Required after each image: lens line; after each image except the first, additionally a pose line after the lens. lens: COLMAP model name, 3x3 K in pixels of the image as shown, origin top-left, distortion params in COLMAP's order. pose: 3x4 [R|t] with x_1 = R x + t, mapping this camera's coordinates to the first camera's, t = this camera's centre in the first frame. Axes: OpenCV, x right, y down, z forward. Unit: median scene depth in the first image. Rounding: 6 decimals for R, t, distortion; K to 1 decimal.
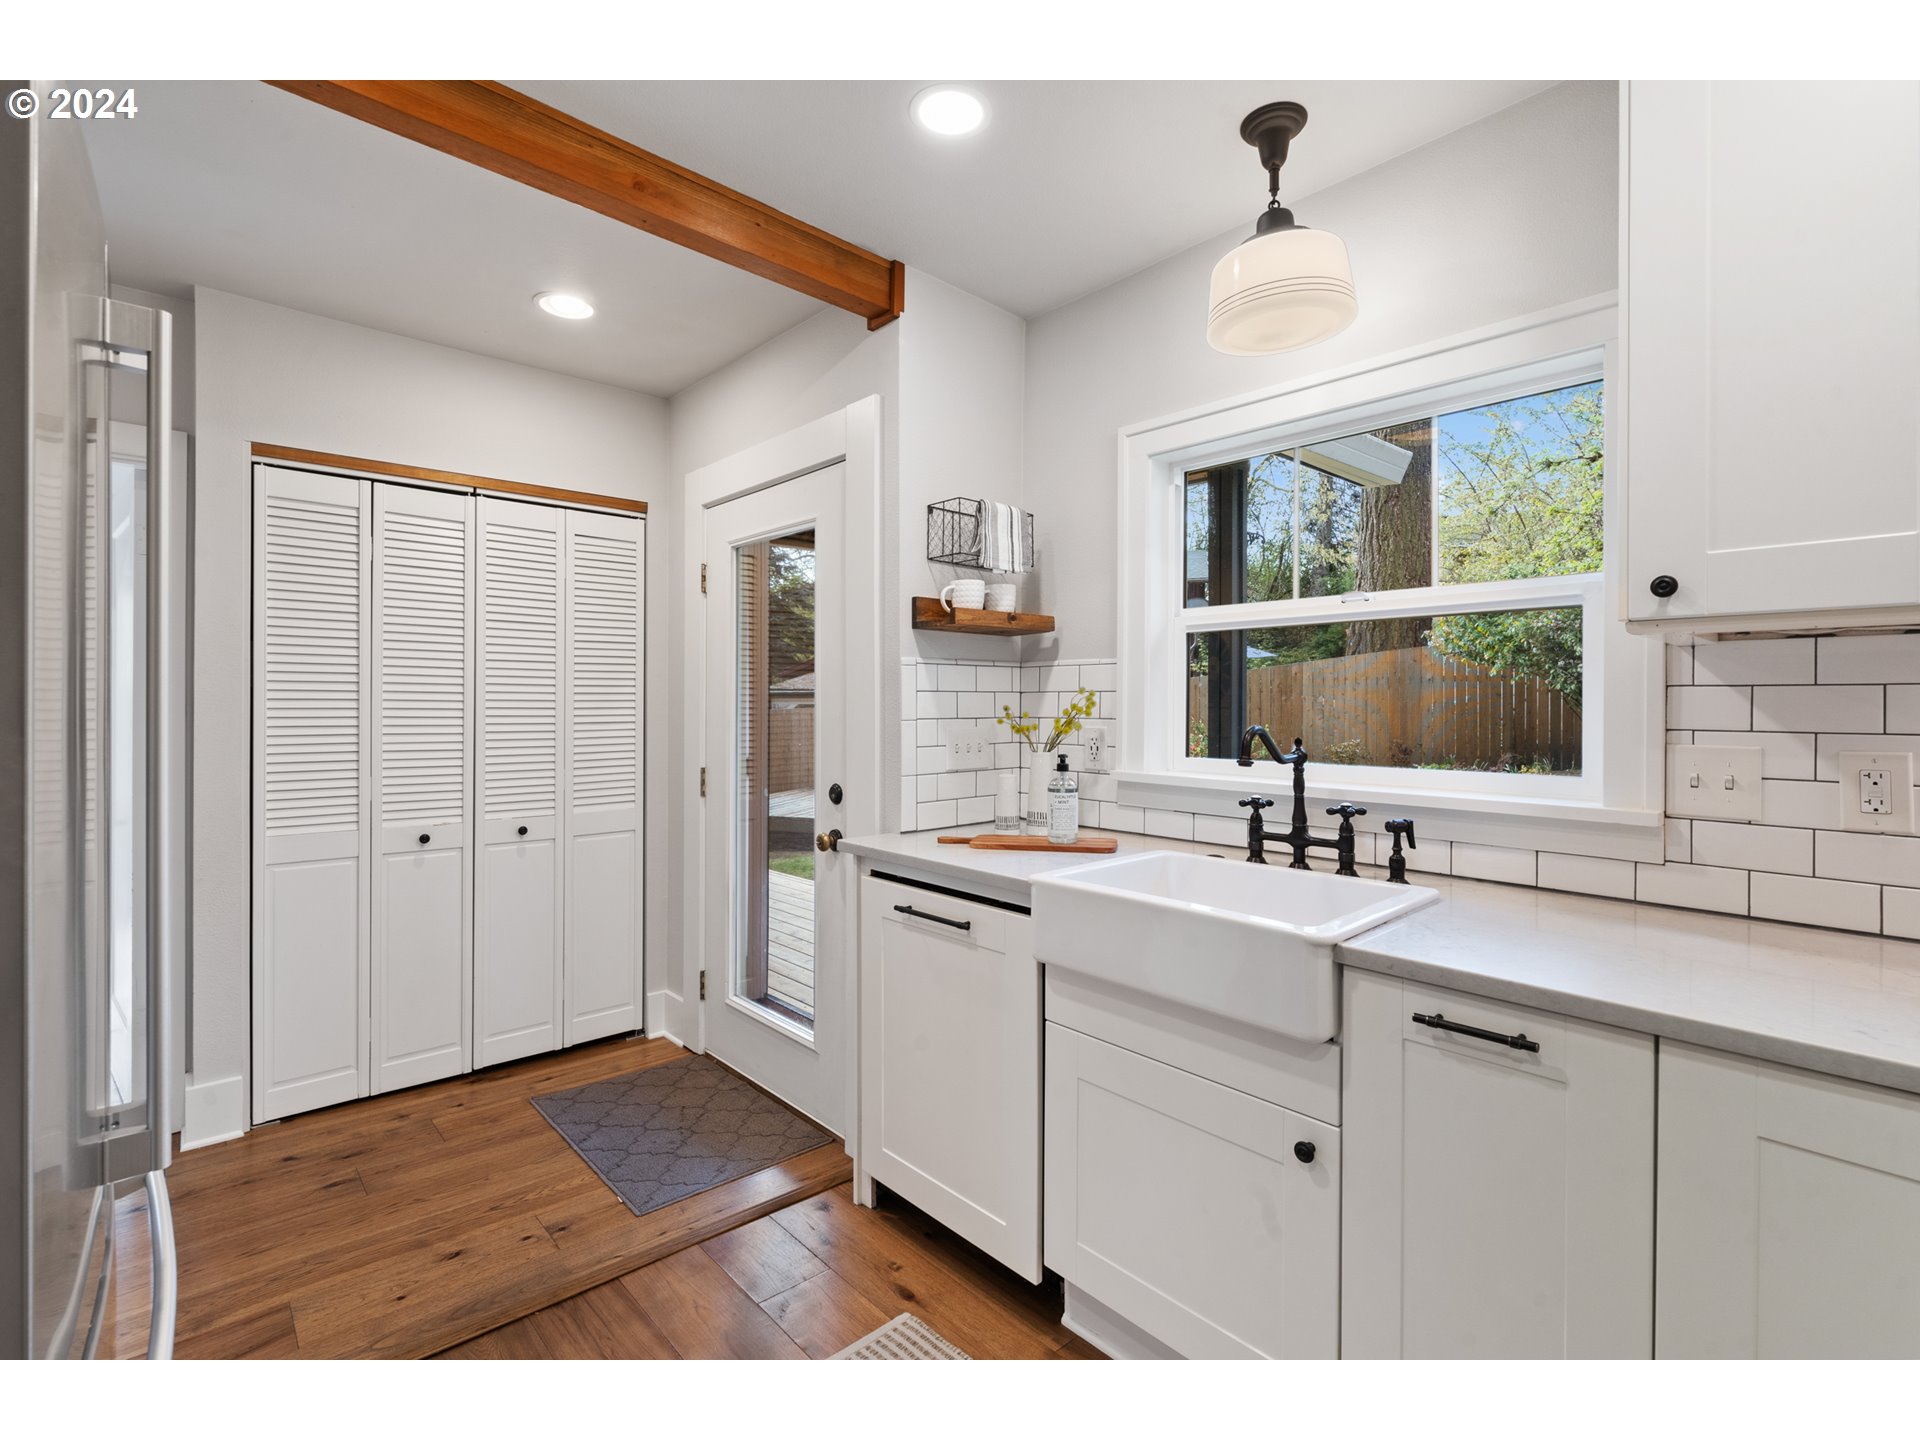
lens RADIAL K [[872.6, 0, 963.4], [0, 872.6, 703.2], [0, 0, 1]] dist [-0.006991, 0.001477]
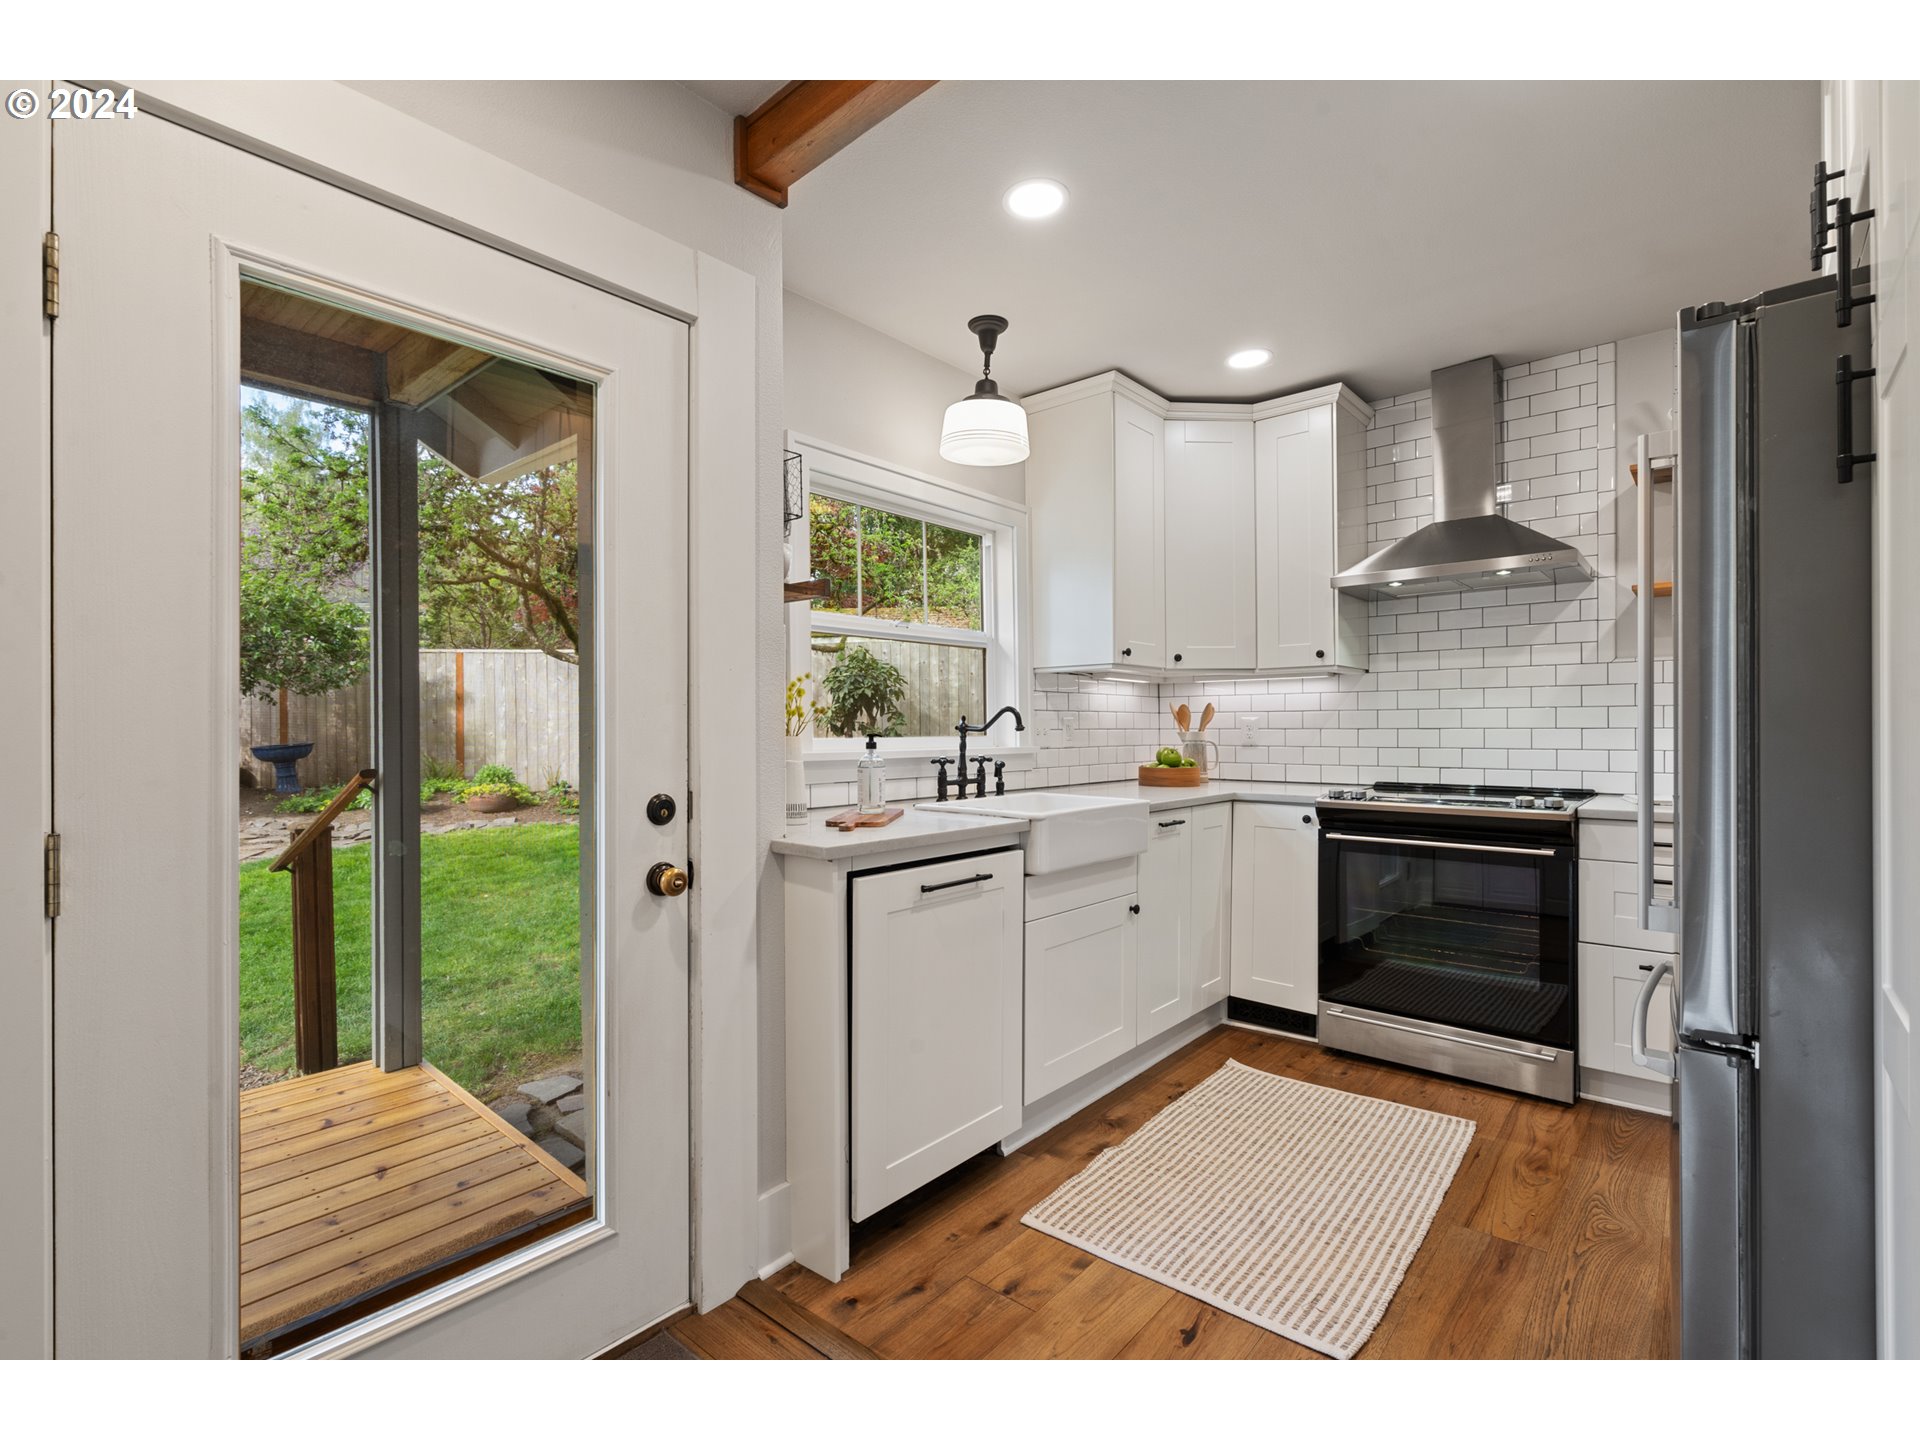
lens RADIAL K [[872.6, 0, 945.8], [0, 872.6, 728.2], [0, 0, 1]] dist [-0.006991, 0.001477]
pose [[-0.105616, -0.003331, 0.994401, -1.108229], [0.002626, 0.999990, 0.003628, 0.052858], [-0.994404, 0.002995, -0.105606, 1.141486]]
